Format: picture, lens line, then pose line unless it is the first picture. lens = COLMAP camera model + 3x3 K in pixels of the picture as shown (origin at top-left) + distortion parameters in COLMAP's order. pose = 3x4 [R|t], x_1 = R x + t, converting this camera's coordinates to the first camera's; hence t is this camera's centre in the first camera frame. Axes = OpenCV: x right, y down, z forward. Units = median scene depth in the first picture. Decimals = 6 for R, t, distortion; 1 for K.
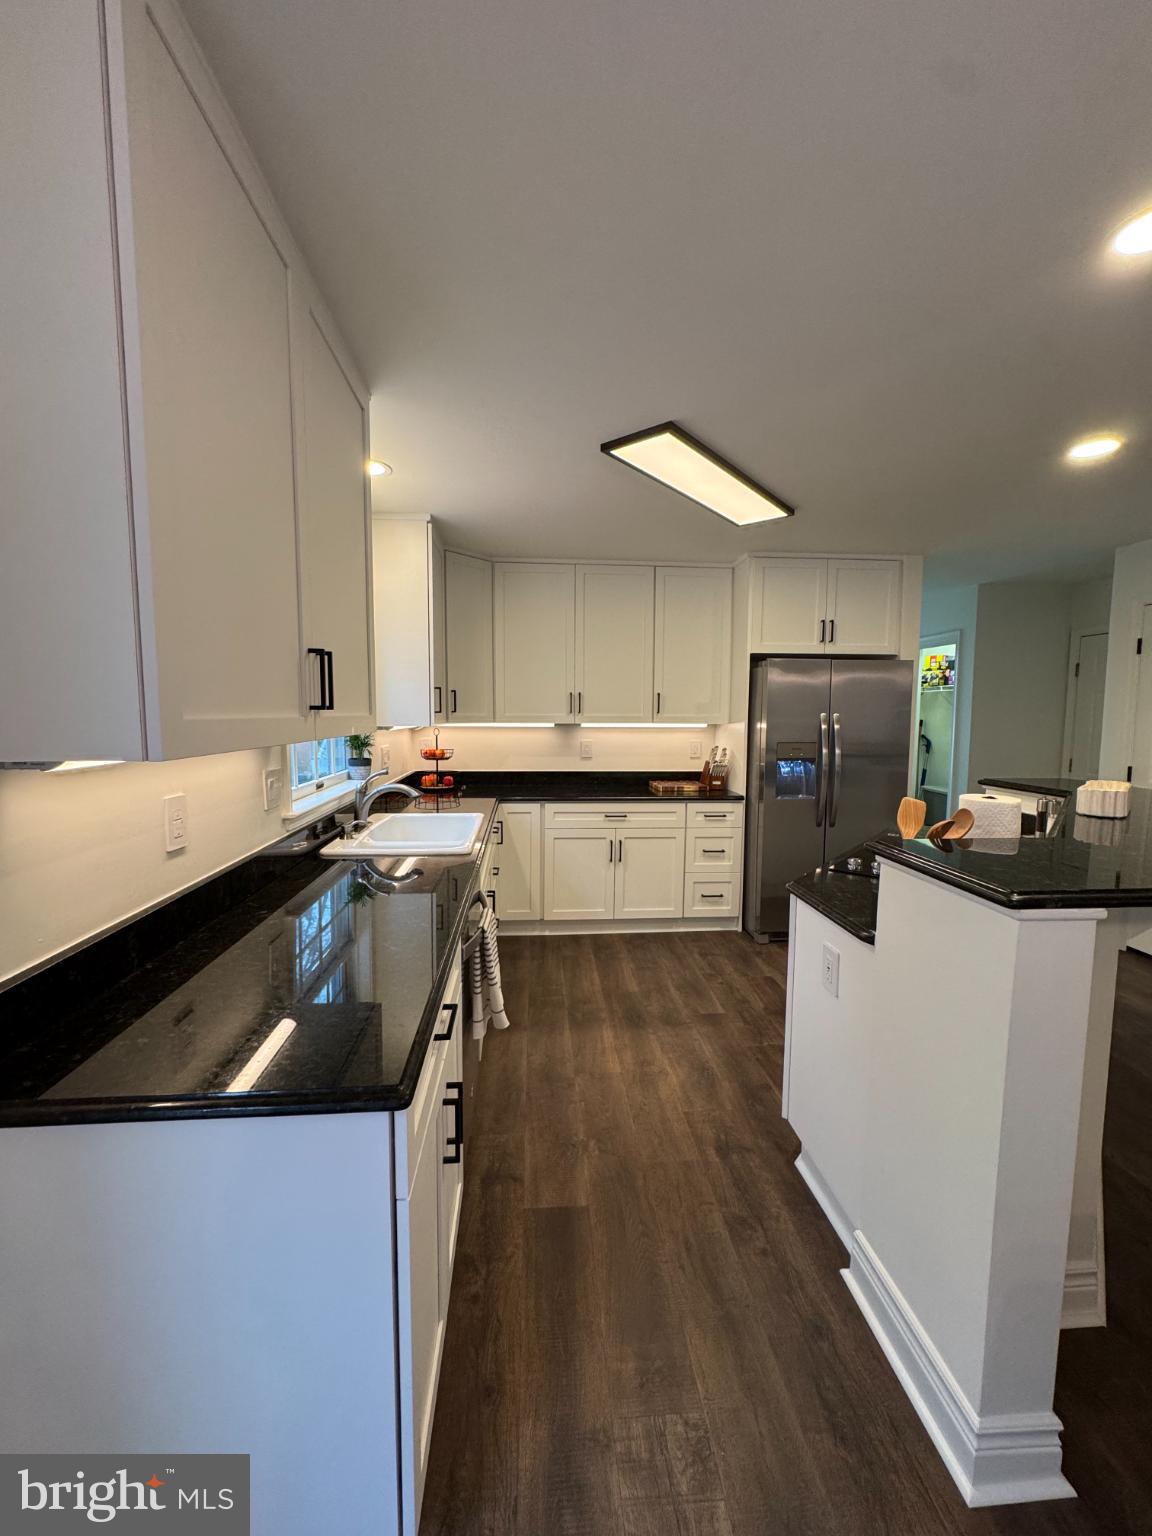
lens RADIAL K [[611.6, 0, 580.1], [0, 611.6, 766.6], [0, 0, 1]] dist [-0.002464, 0.000758]
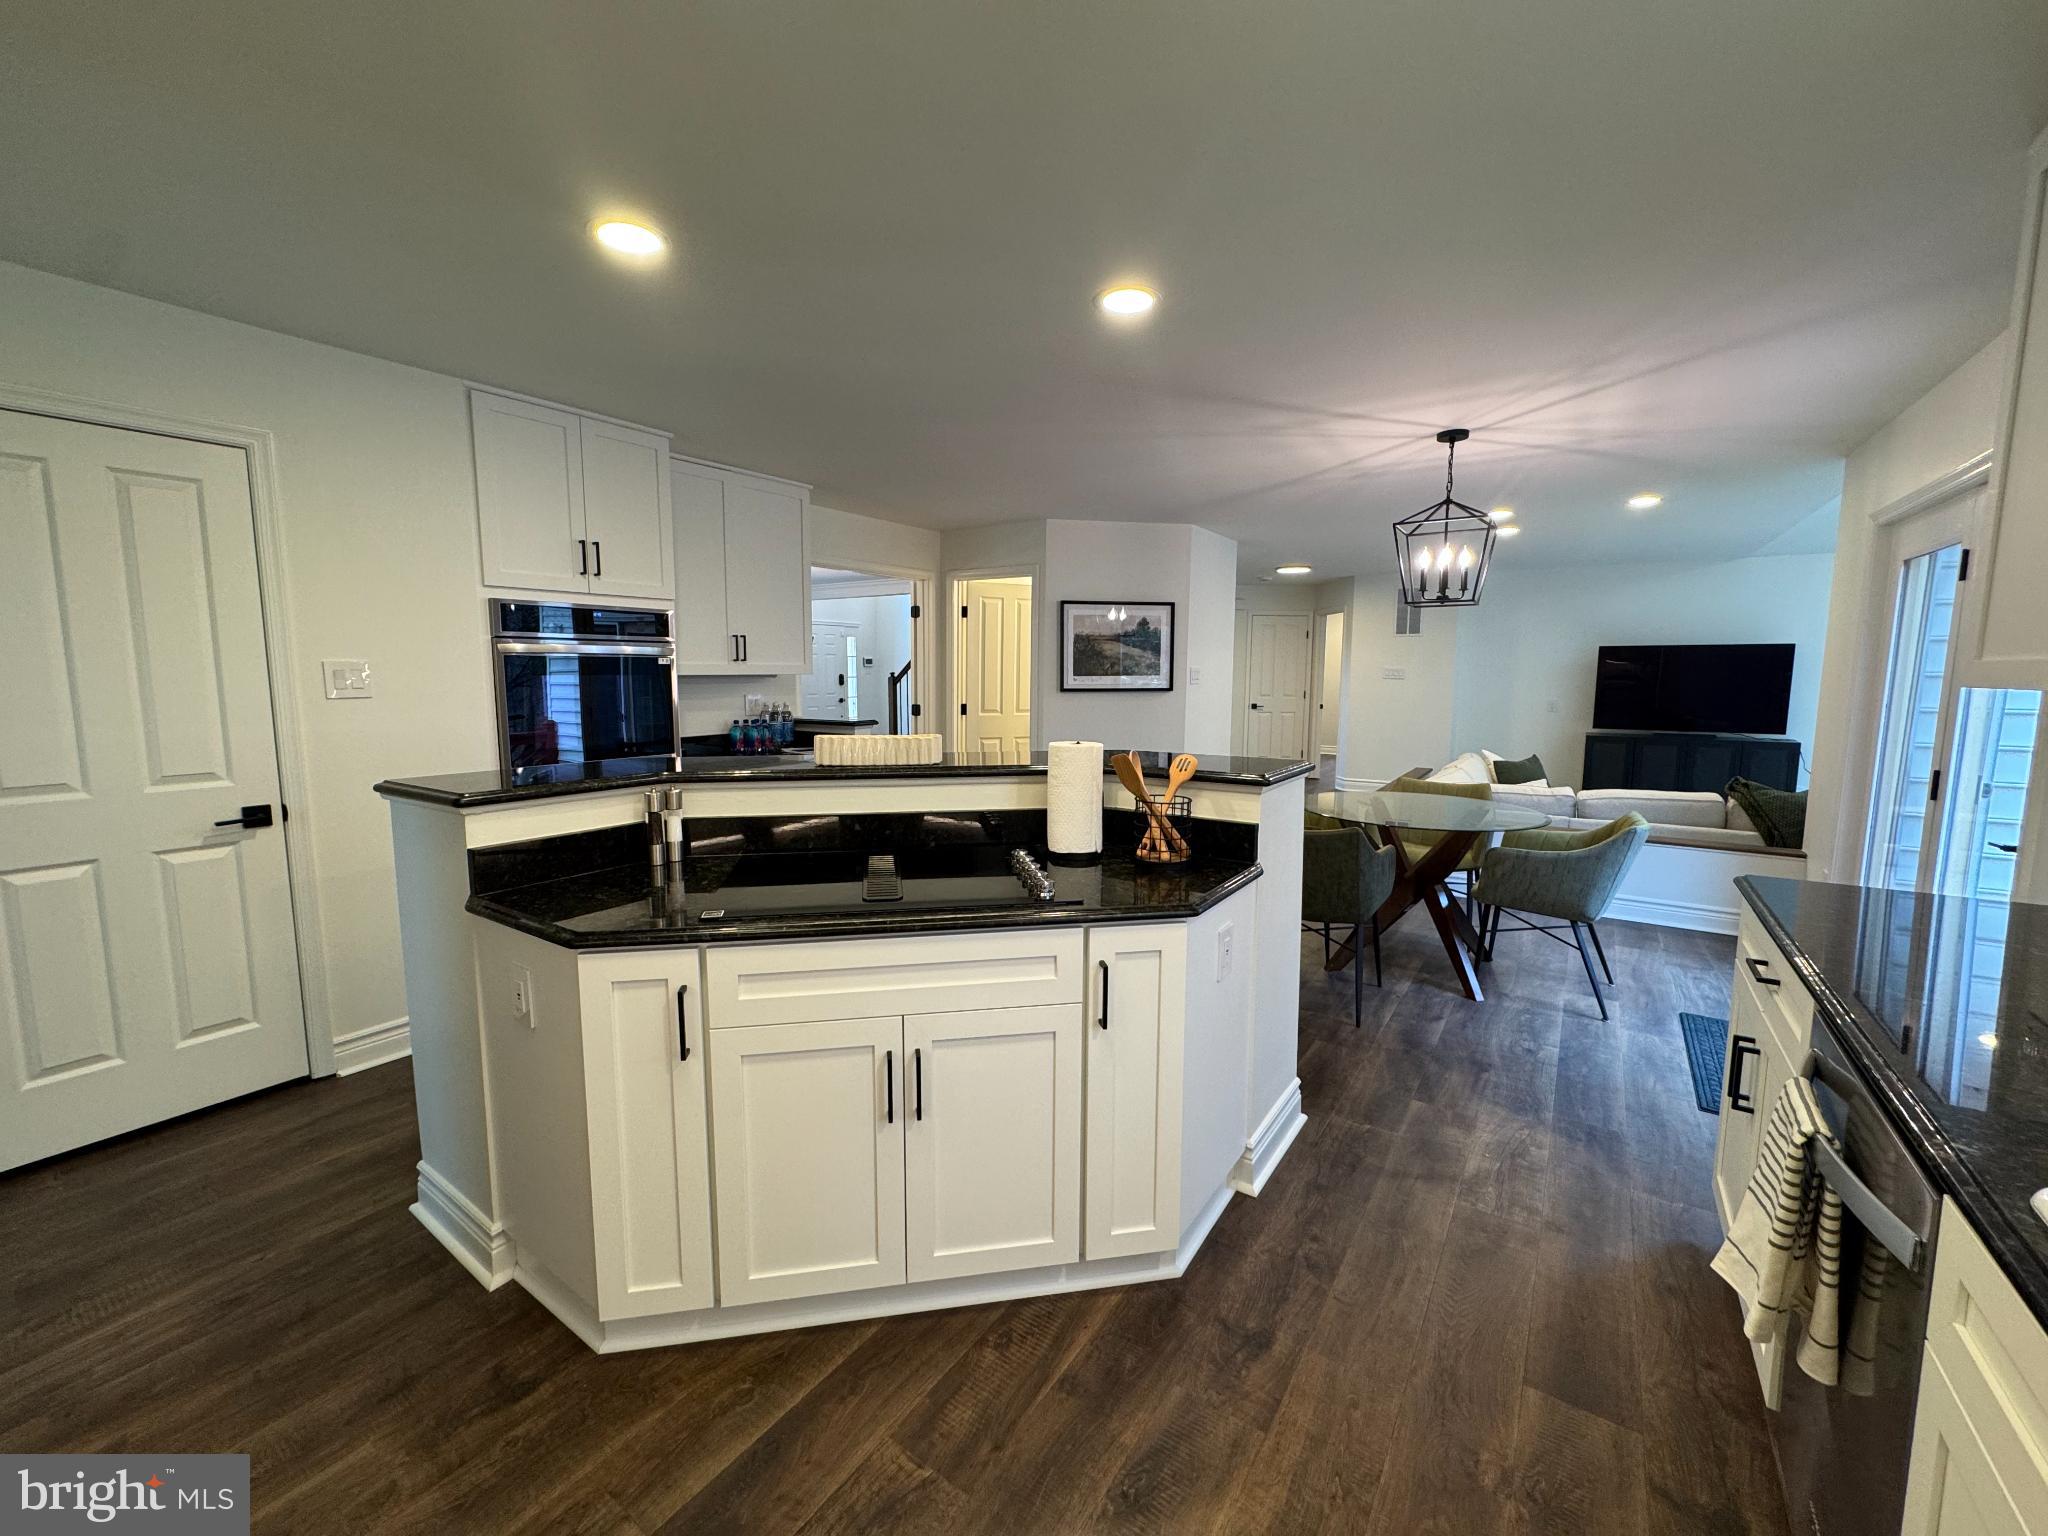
lens RADIAL K [[816.2, 0, 1020.3], [0, 816.2, 763.3], [0, 0, 1]] dist [-0.003159, 0.000869]
pose [[-0.771703, -0.077852, 0.631200, -0.042315], [0.051182, 0.981658, 0.183652, -0.088125], [-0.633920, 0.174031, -0.753564, 1.122758]]
